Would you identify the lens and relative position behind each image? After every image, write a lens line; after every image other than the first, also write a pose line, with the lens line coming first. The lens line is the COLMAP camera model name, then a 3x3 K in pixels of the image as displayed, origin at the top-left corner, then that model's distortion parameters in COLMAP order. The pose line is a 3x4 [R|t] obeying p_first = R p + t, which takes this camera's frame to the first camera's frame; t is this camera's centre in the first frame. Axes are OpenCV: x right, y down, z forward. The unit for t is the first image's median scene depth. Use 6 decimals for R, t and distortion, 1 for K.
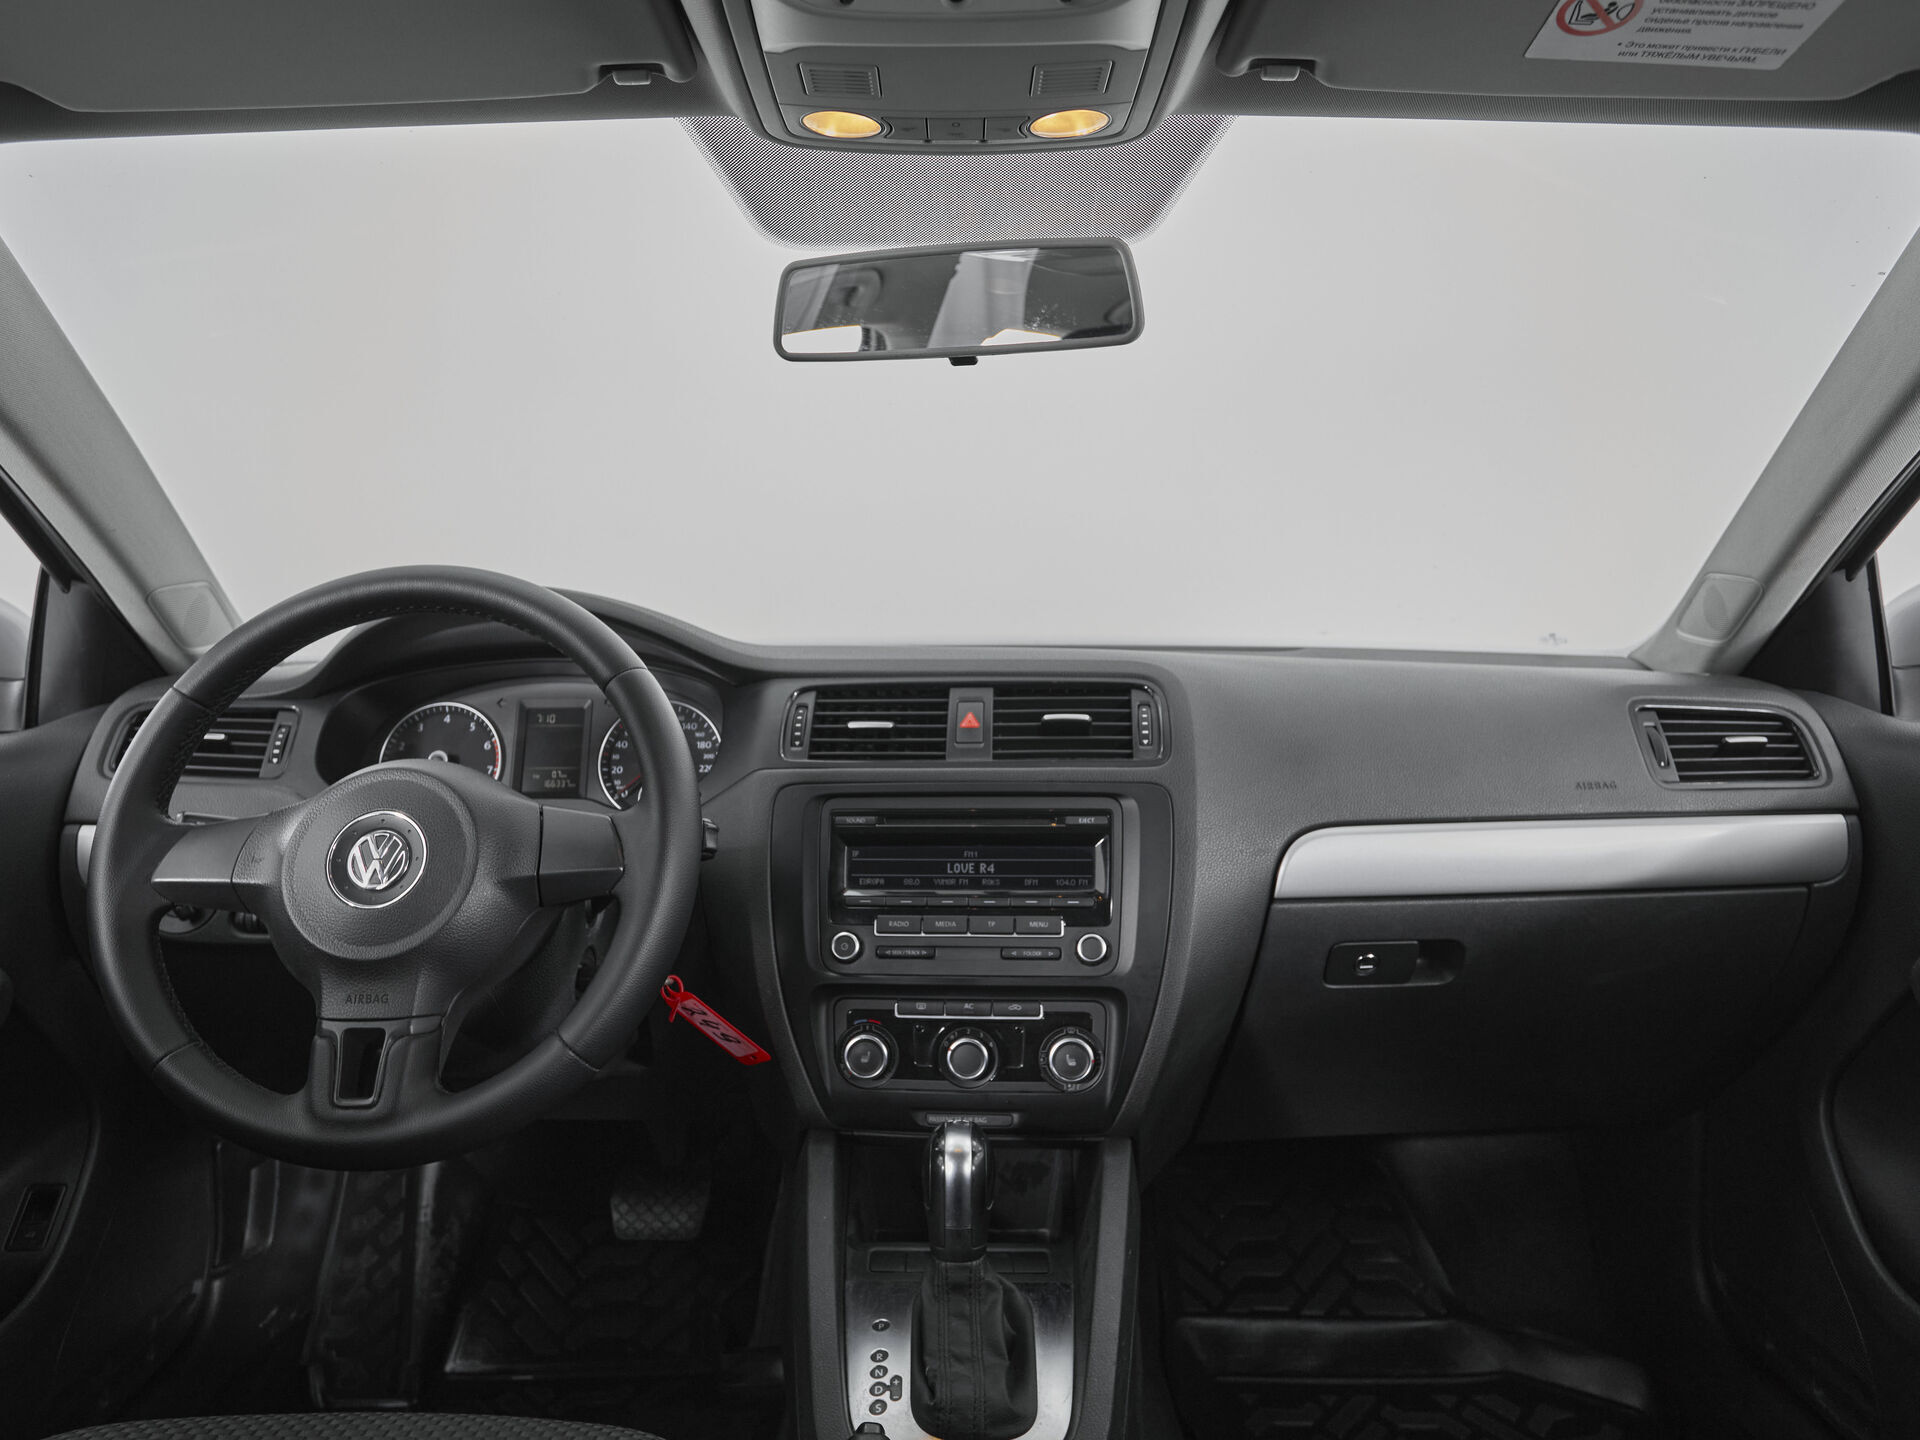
lens RADIAL K [[1281.3, 0, 937.4], [0, 1281.3, 722.8], [0, 0, 1]] dist [-0.060295, 0.034310]
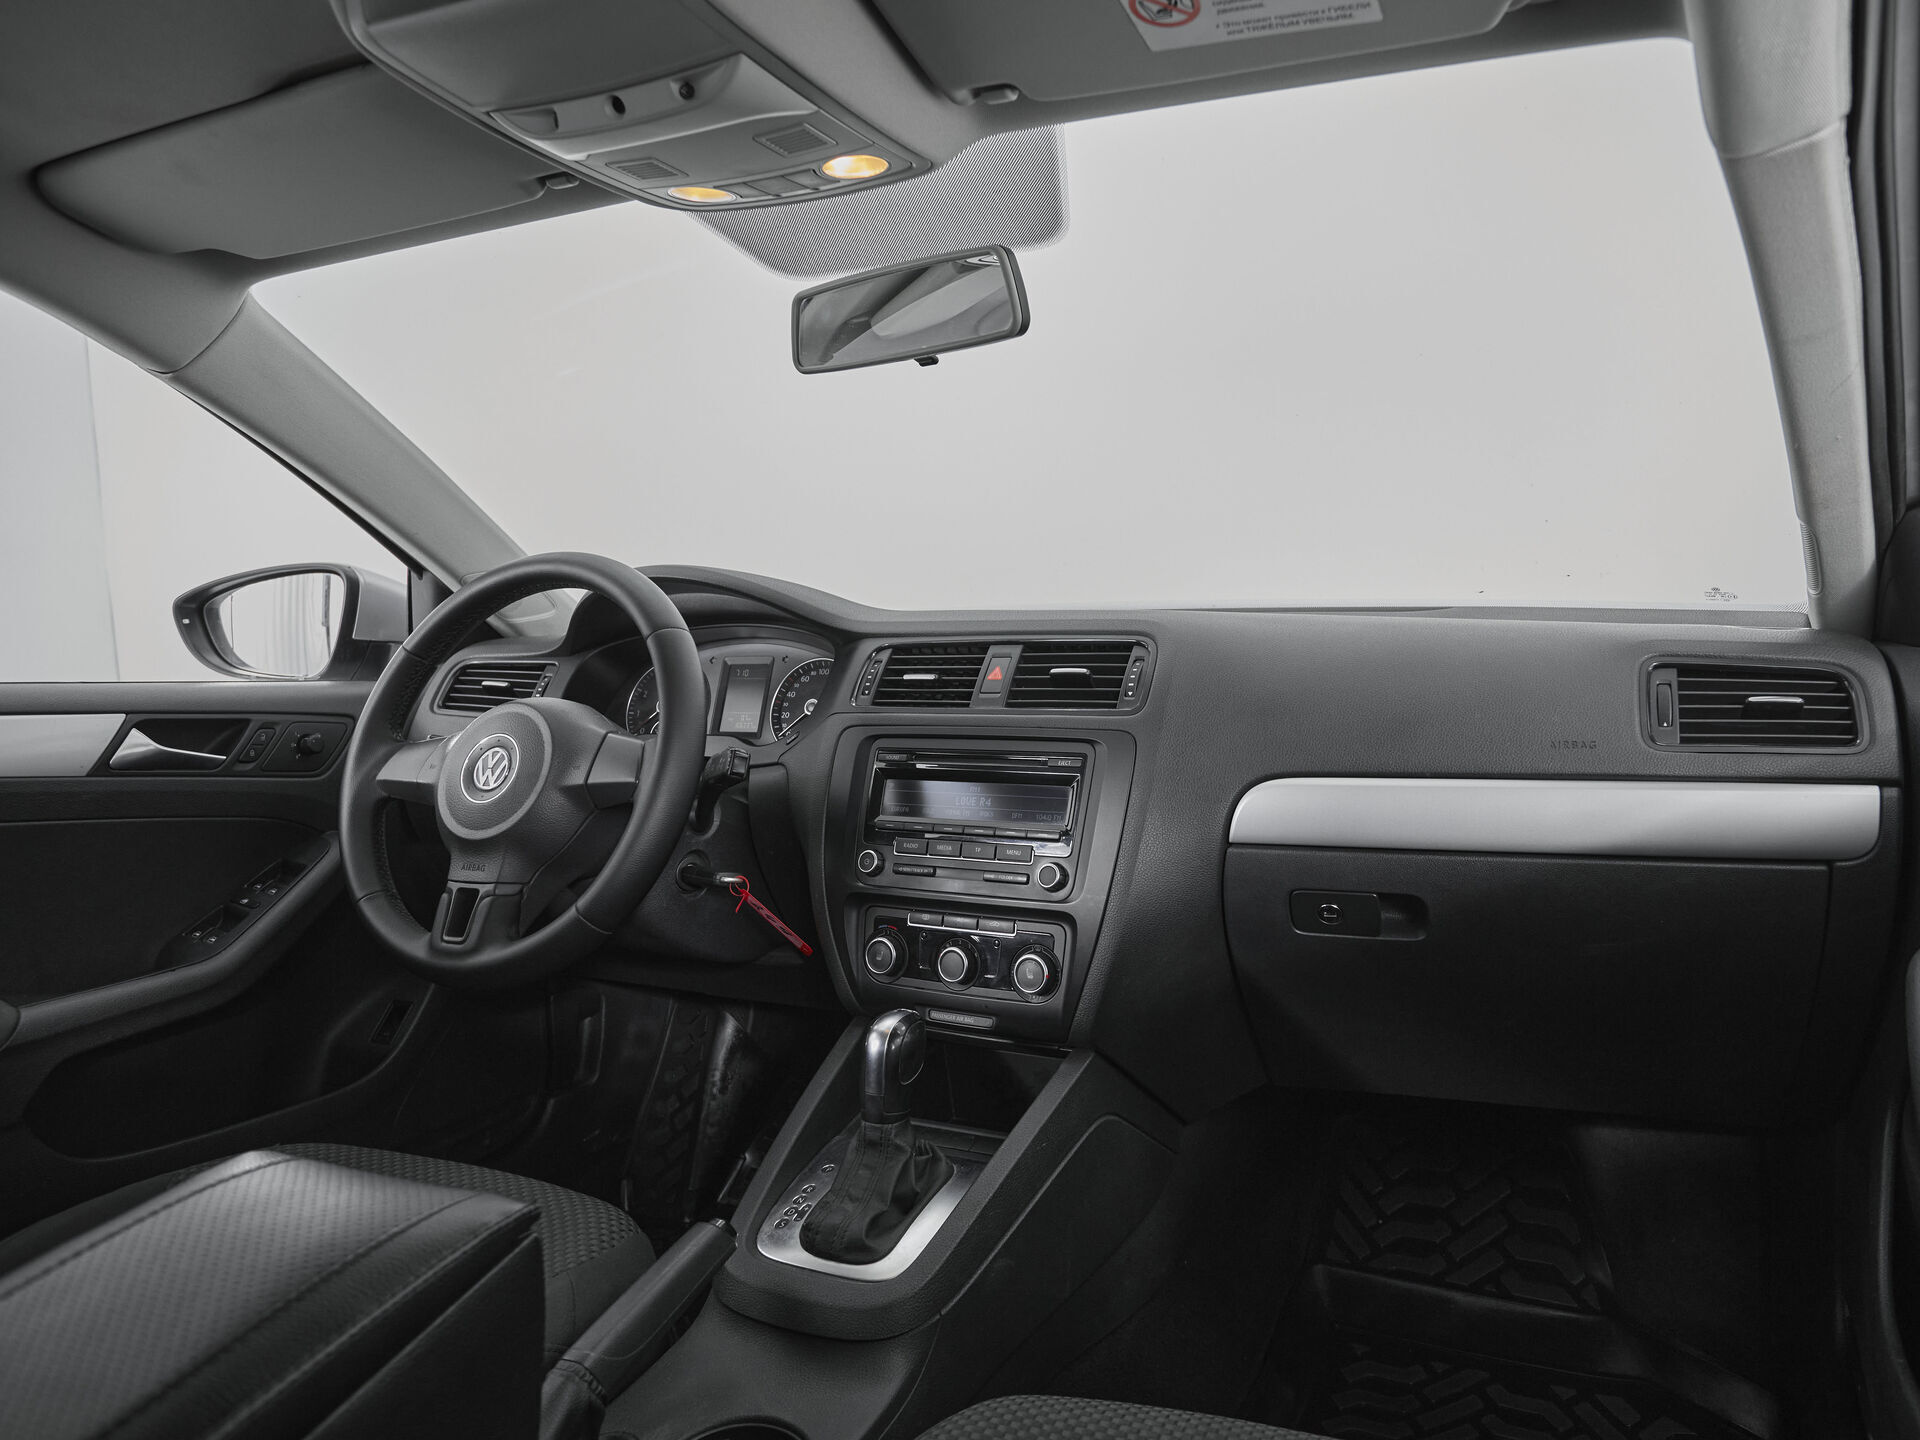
lens RADIAL K [[1281.3, 0, 1063.0], [0, 1281.3, 723.1], [0, 0, 1]] dist [-0.060295, 0.034310]
pose [[0.926666, 0.019527, -0.375378, 0.533584], [-0.012262, 0.999689, 0.021732, 0.017438], [0.375686, -0.015536, 0.926617, -0.032279]]
